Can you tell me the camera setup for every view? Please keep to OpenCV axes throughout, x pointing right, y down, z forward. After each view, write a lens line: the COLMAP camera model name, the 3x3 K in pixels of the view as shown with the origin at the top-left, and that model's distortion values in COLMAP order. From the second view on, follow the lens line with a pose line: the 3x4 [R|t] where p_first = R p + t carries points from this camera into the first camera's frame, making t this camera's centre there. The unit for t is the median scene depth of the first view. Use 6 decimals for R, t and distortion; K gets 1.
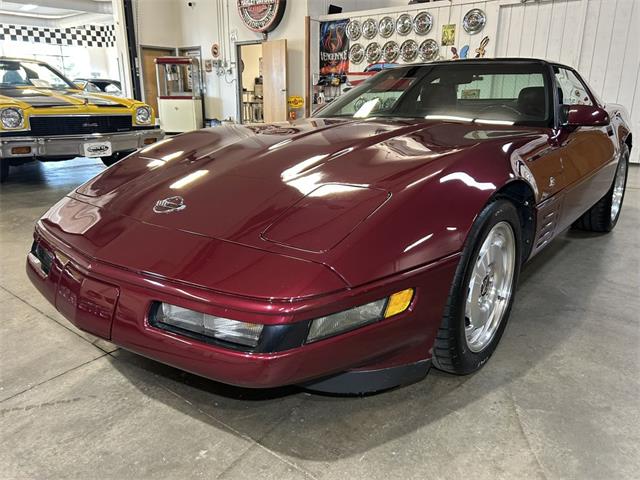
lens RADIAL K [[484.2, 0, 320.4], [0, 484.2, 238.3], [0, 0, 1]] dist [0.053771, -0.054606]
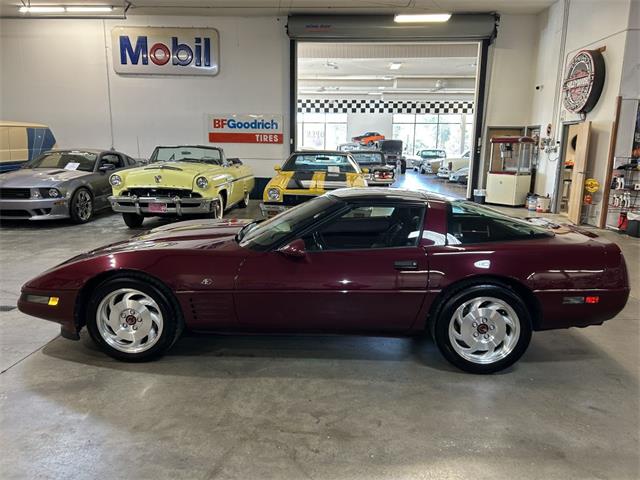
lens RADIAL K [[484.2, 0, 321.7], [0, 484.2, 241.8], [0, 0, 1]] dist [0.053771, -0.054606]
pose [[0.595189, 0.161631, -0.787163, 0.346874], [-0.236891, 0.971324, 0.020328, -0.065799], [0.767876, 0.174372, 0.616410, 0.046804]]
